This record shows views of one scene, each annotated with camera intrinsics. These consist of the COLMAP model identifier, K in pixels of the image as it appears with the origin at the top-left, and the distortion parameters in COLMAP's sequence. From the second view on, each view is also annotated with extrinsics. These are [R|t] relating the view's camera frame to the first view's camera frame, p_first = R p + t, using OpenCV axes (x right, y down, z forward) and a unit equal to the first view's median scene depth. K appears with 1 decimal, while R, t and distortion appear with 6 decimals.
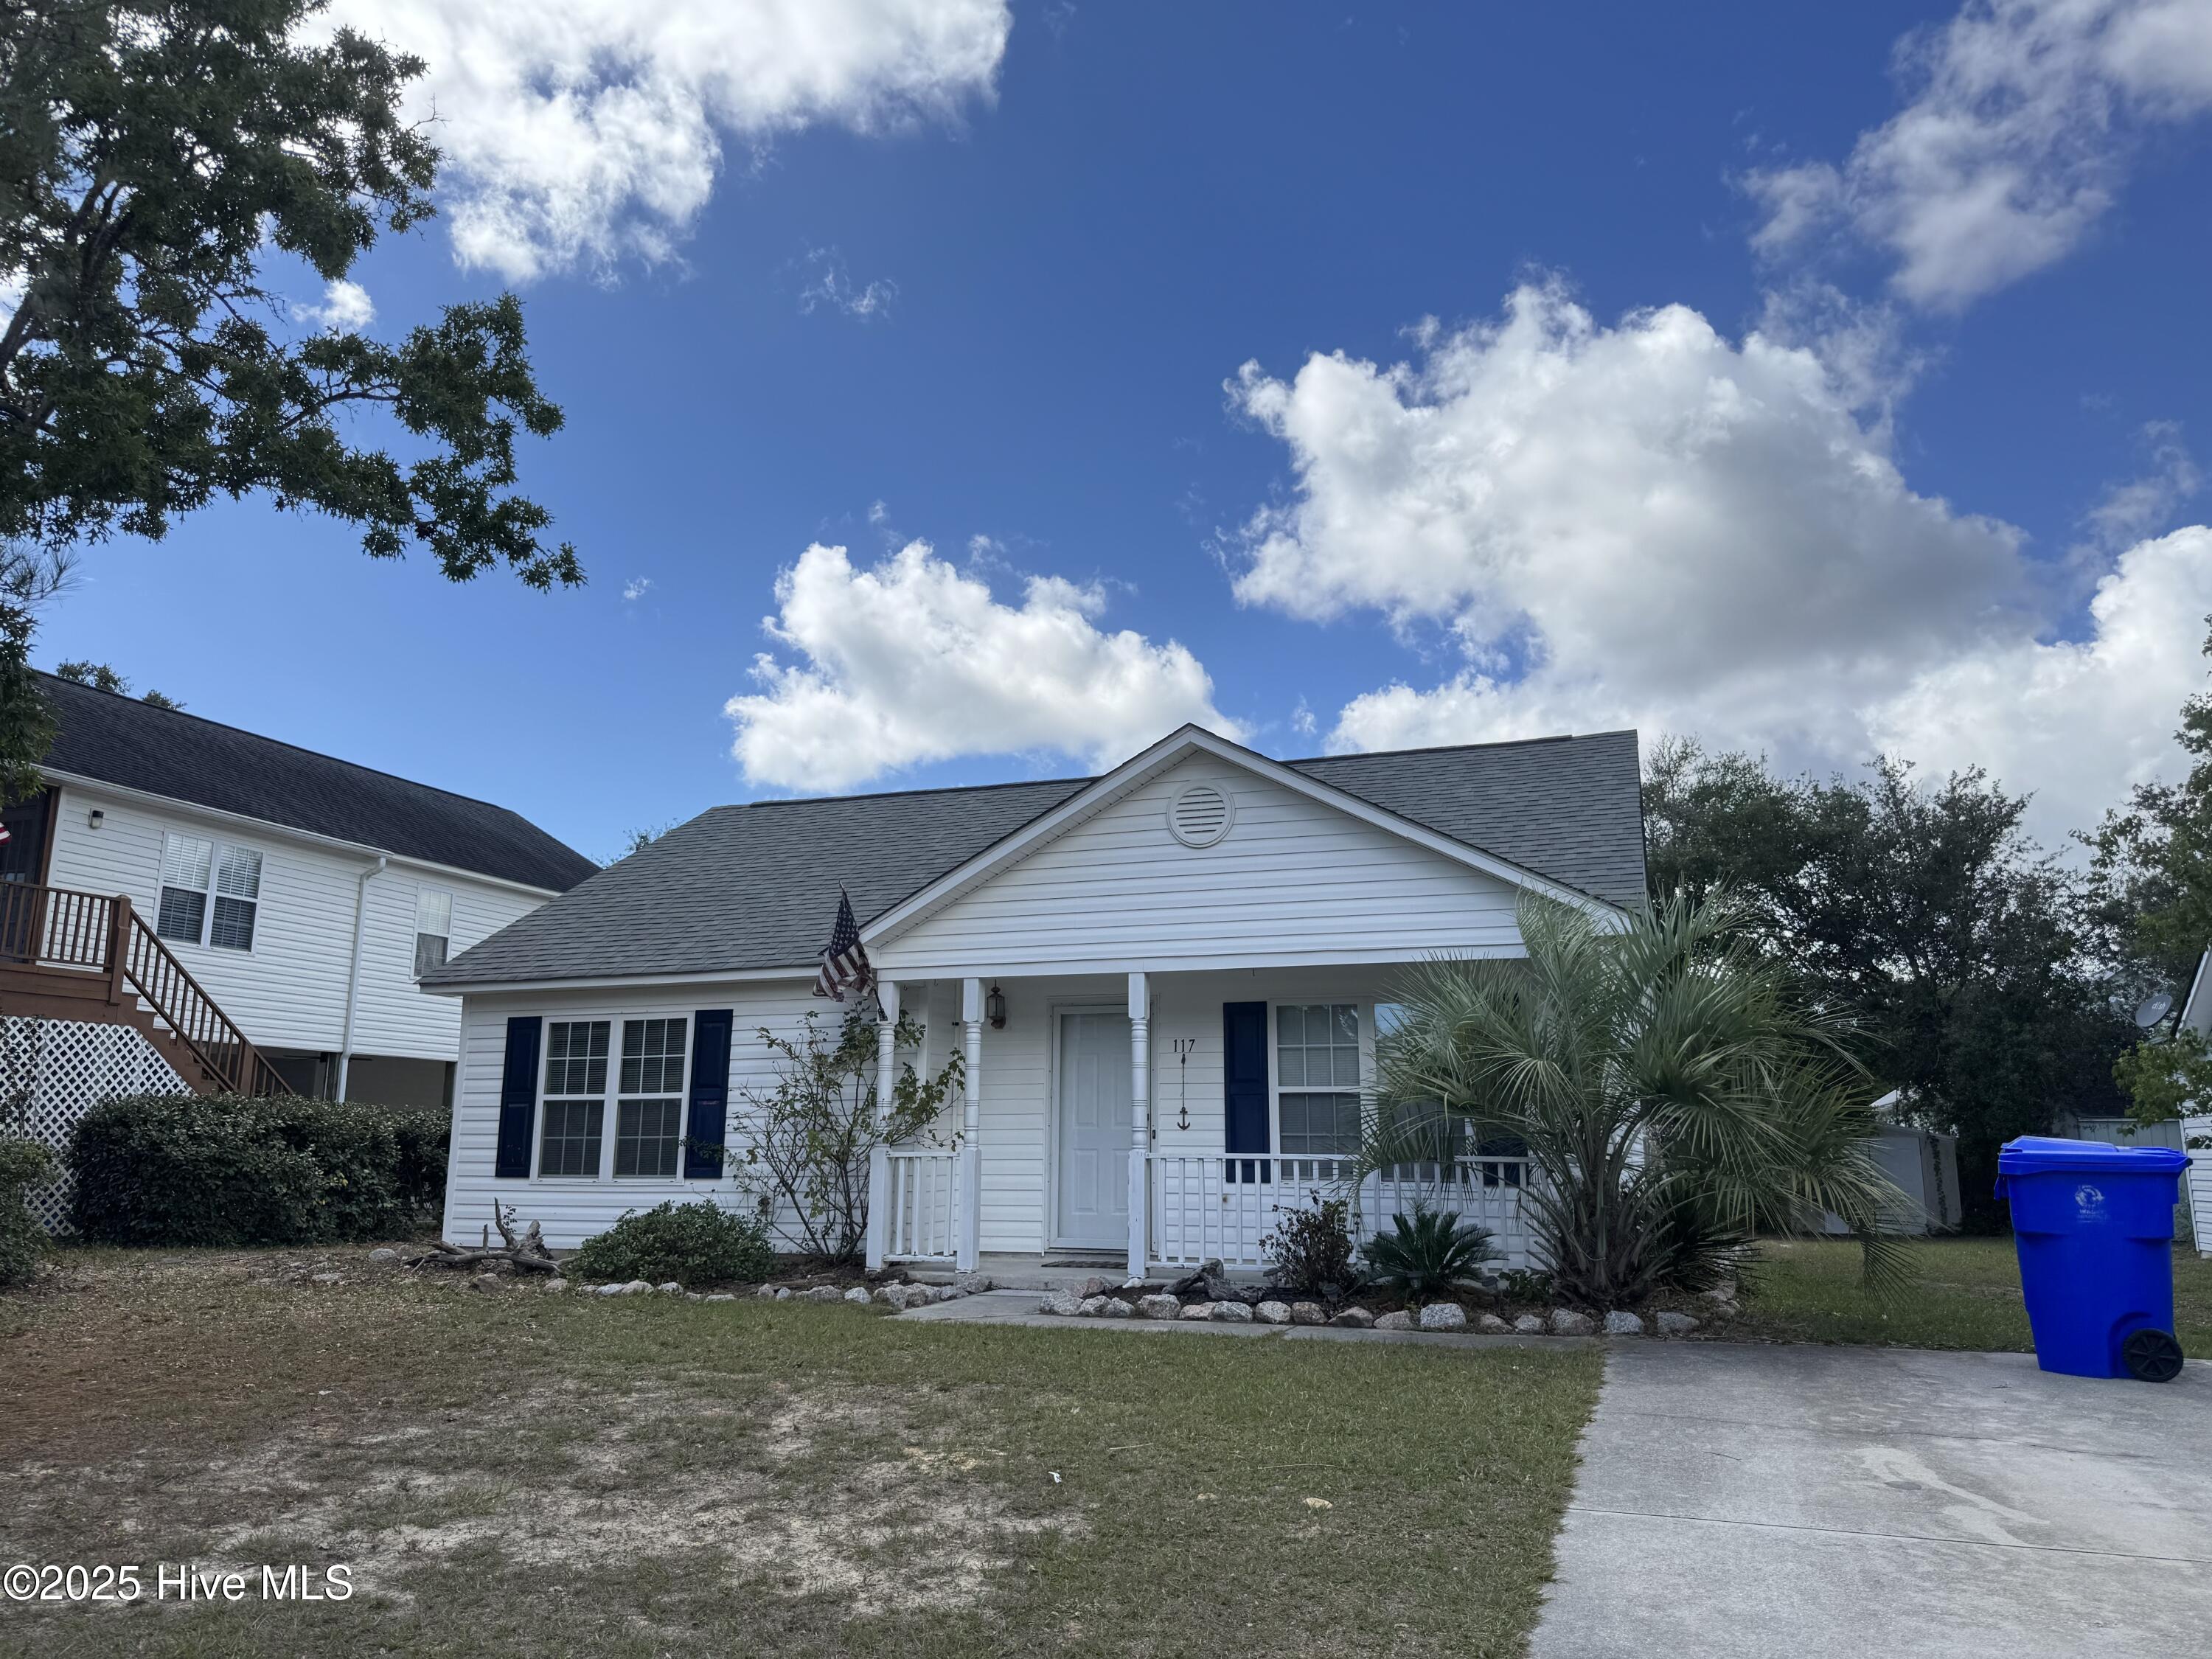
lens RADIAL K [[1579.4, 0, 1121.7], [0, 1579.4, 835.0], [0, 0, 1]] dist [0.185944, -0.335779]
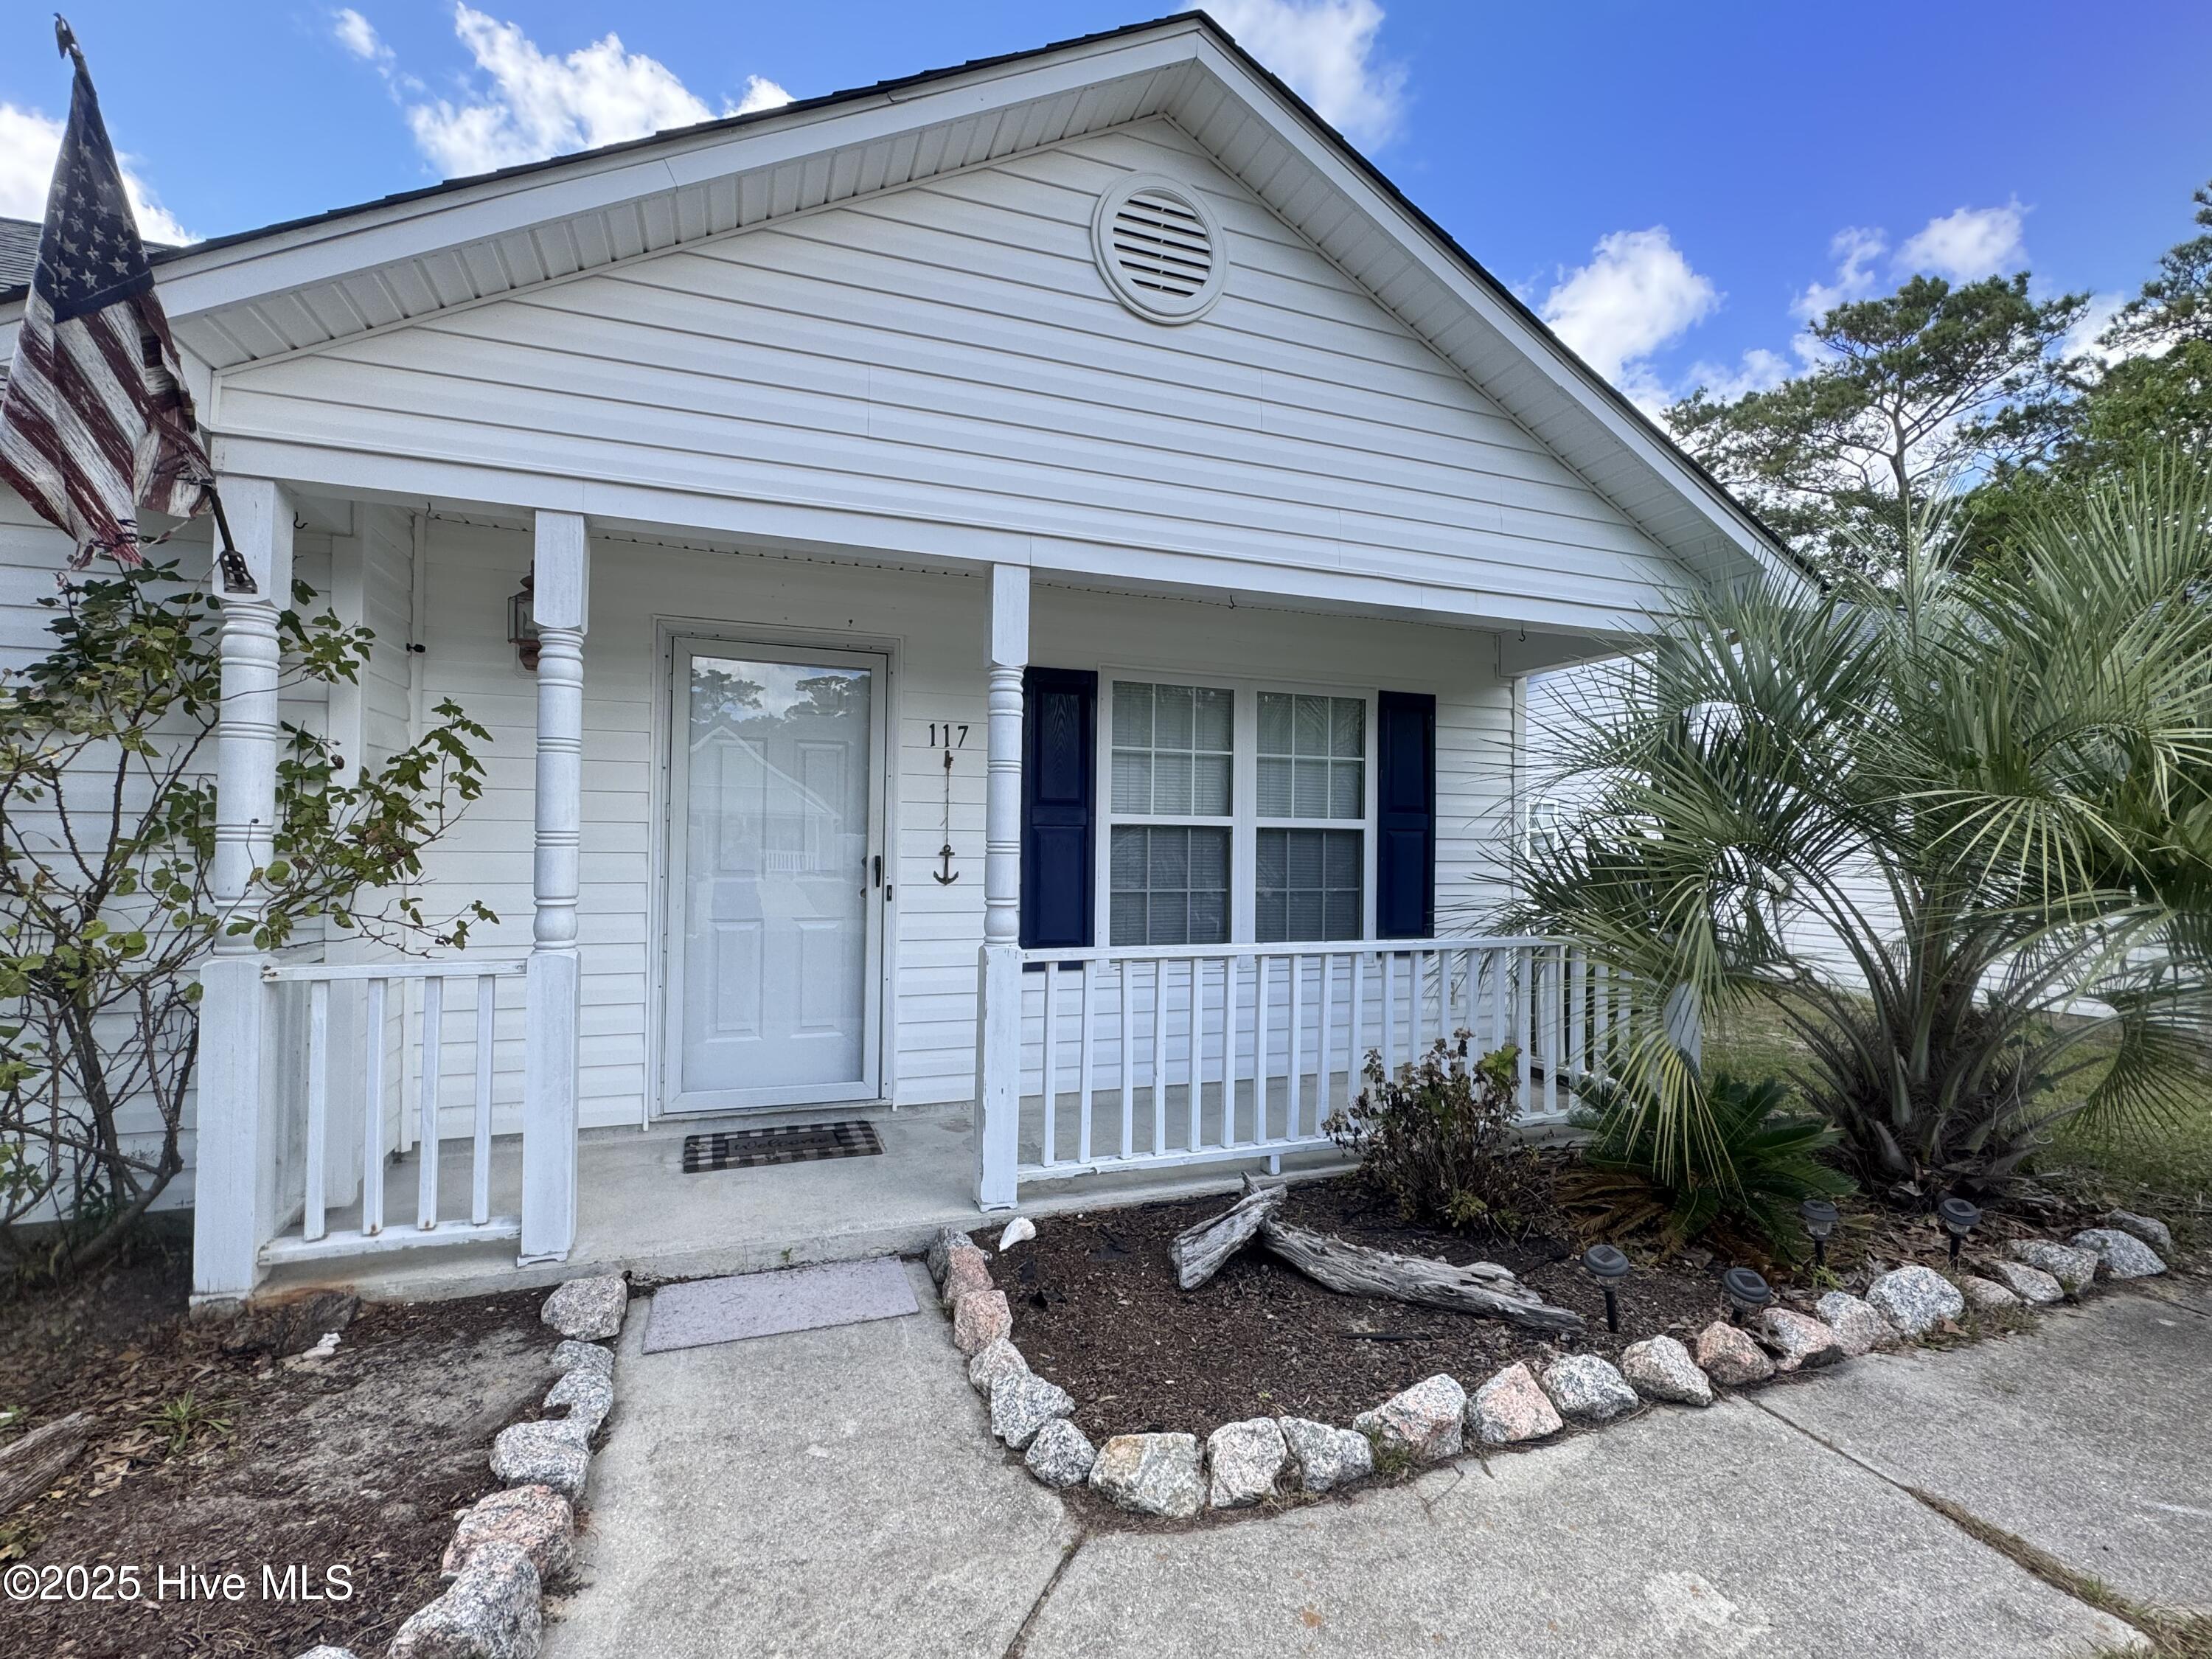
lens RADIAL K [[991.4, 0, 1106.0], [0, 991.4, 829.5], [0, 0, 1]] dist [-0.000971, 0.000217]
pose [[0.768938, 0.015667, 0.639132, -0.137431], [-0.136157, 0.980778, 0.139769, 0.108163], [-0.624657, -0.194496, 0.756290, 0.691464]]
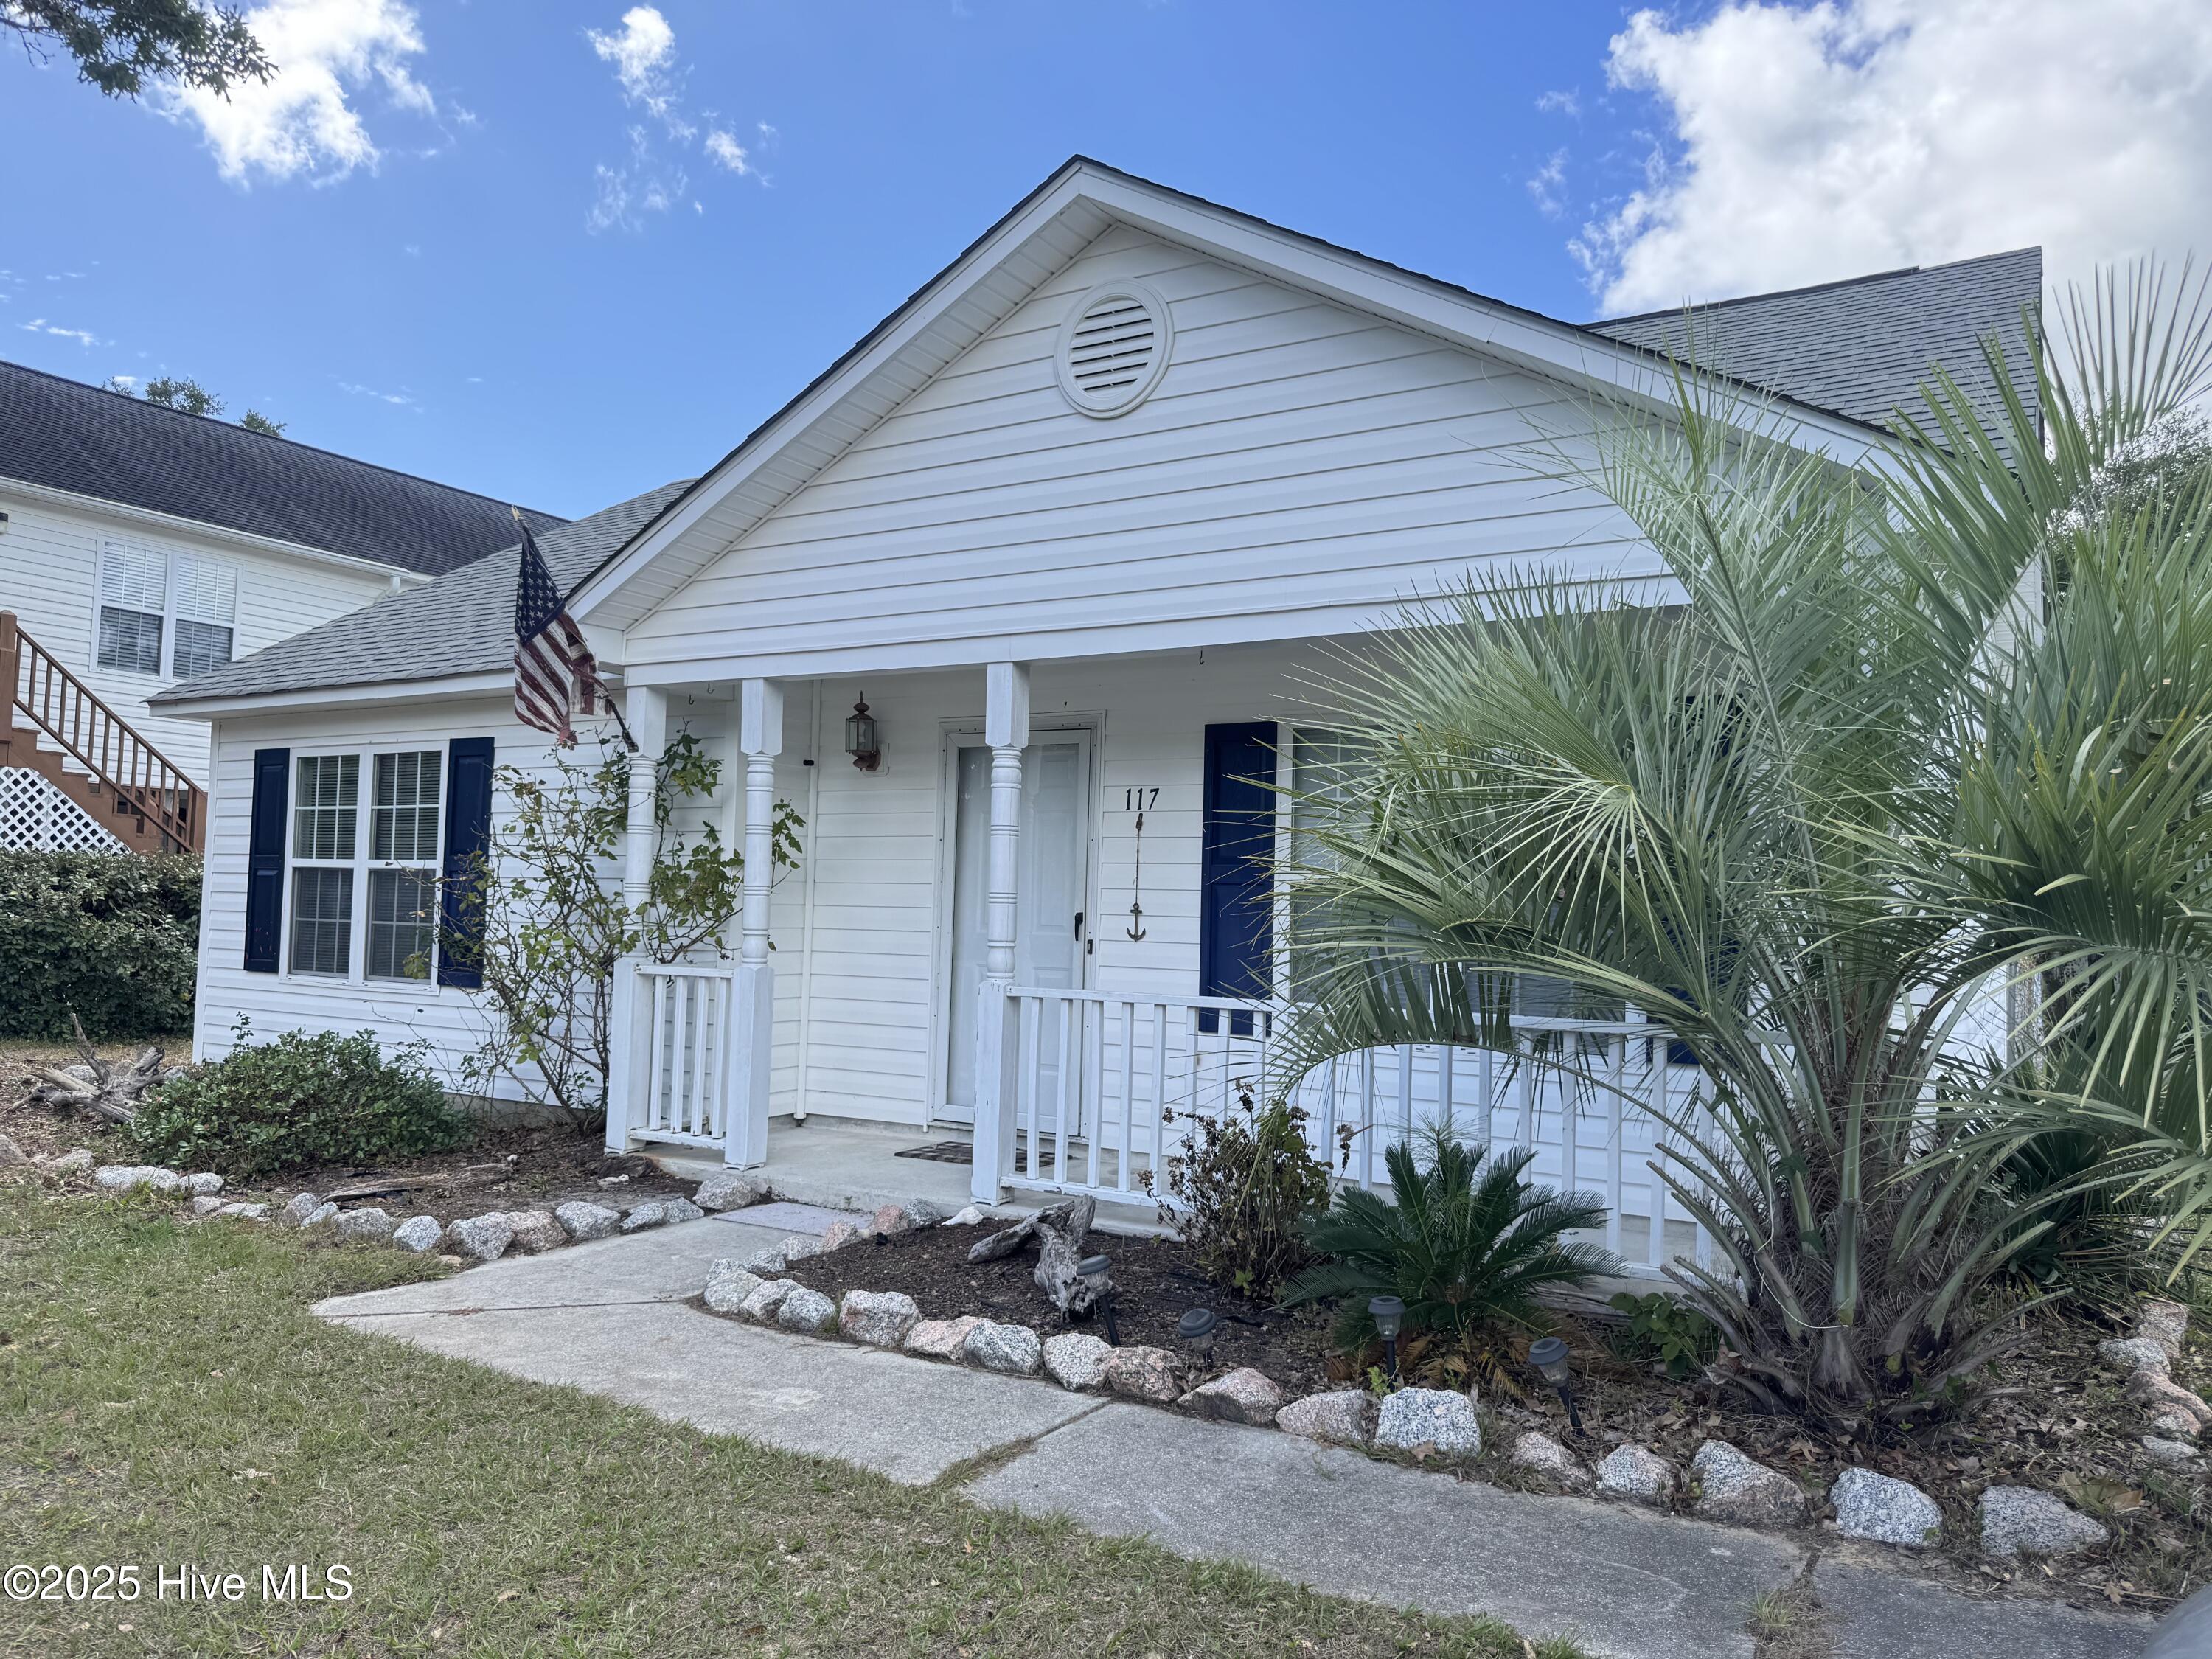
lens RADIAL K [[1548.1, 0, 1144.9], [0, 1548.1, 849.0], [0, 0, 1]] dist [0.069314, -0.080751]
pose [[0.981665, 0.013740, -0.190120, 0.146249], [0.015197, 0.988583, 0.149910, 0.065803], [0.190009, -0.150051, 0.970248, 0.445543]]
